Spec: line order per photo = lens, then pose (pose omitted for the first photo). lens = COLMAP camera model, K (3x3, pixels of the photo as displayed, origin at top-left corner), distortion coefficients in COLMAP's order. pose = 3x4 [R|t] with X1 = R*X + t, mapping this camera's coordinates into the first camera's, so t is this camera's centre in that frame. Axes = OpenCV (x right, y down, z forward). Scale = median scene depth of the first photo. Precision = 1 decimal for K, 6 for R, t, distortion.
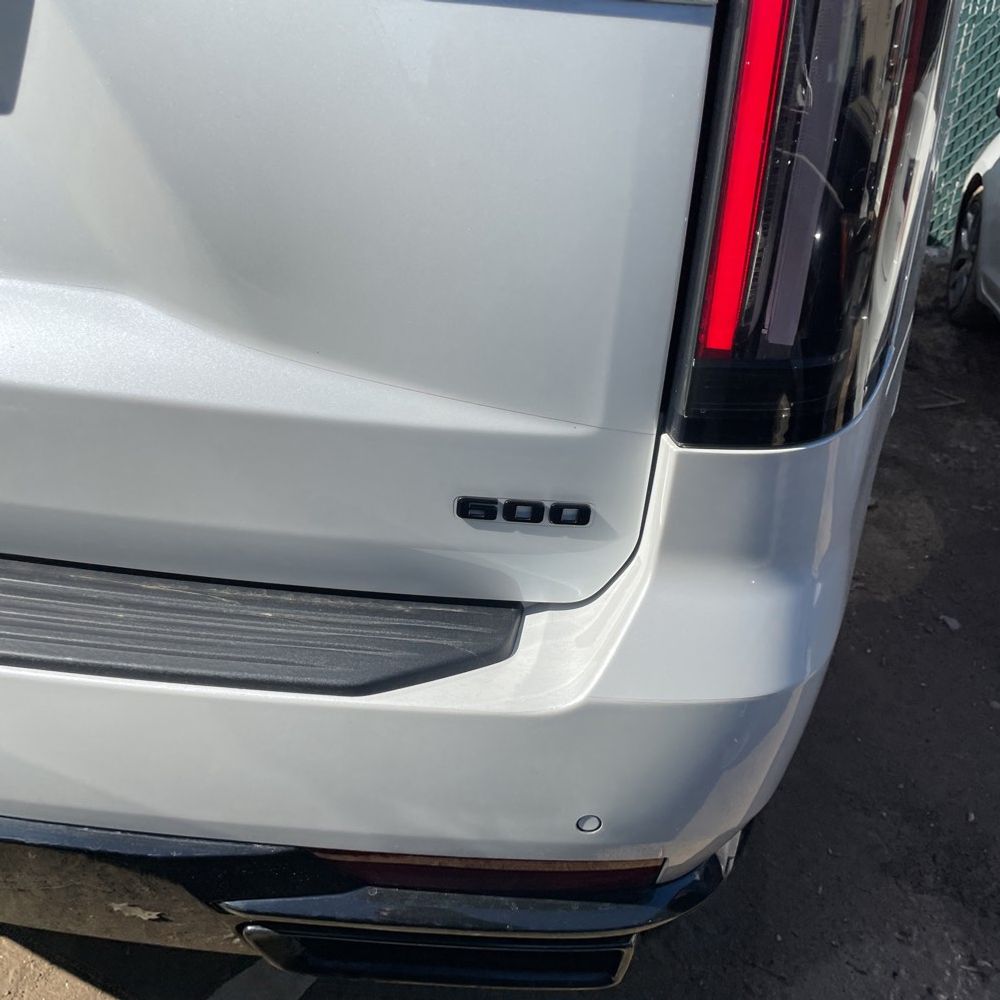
lens RADIAL K [[992.1, 0, 497.5], [0, 992.1, 503.4], [0, 0, 1]] dist [0.098170, -0.132337]
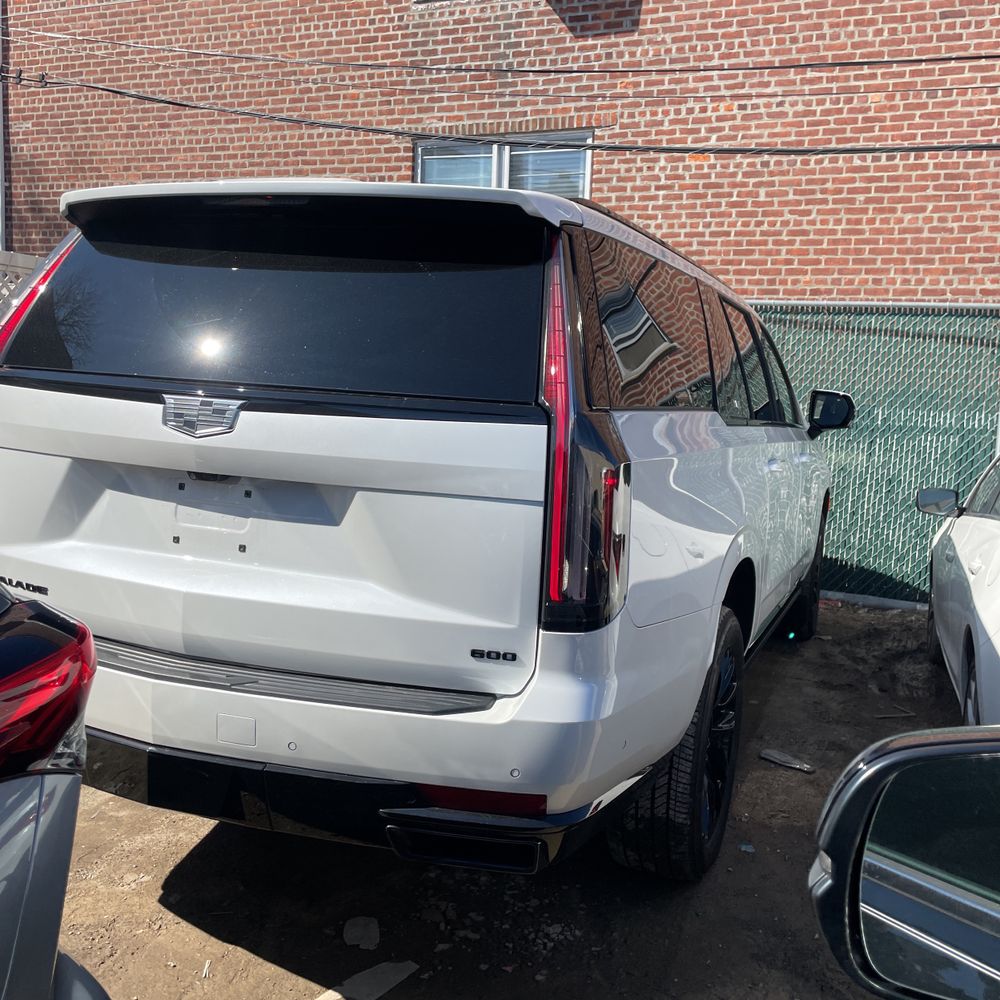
lens RADIAL K [[992.5, 0, 516.8], [0, 992.5, 502.2], [0, 0, 1]] dist [0.072686, -0.087722]
pose [[0.995295, 0.003676, -0.096825, 0.372915], [-0.037421, 0.936333, -0.349113, 0.600461], [0.089377, 0.351094, 0.932065, -1.860108]]
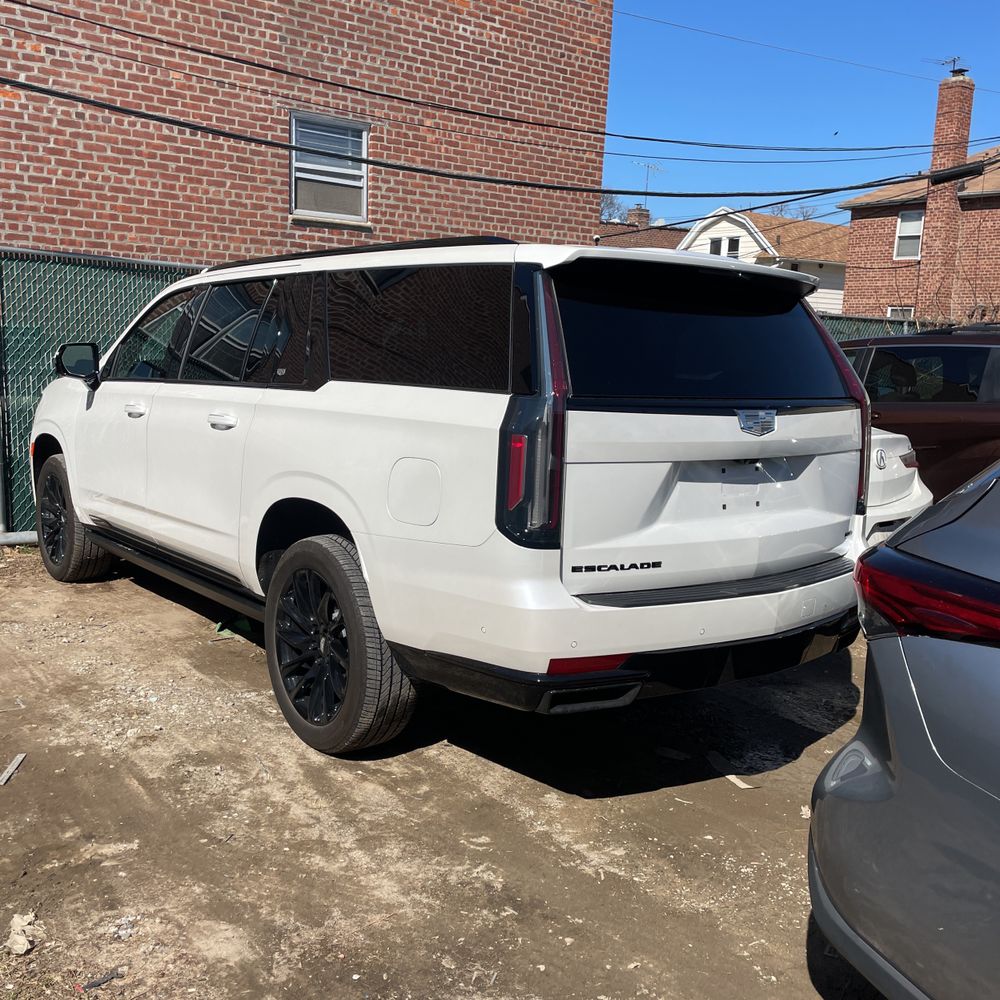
lens RADIAL K [[991.1, 0, 472.9], [0, 991.1, 498.9], [0, 0, 1]] dist [0.082806, -0.103491]
pose [[0.597025, -0.155930, 0.786923, -5.479359], [0.365800, 0.925929, -0.094052, -0.402910], [-0.713969, 0.344007, 0.609842, -0.950636]]
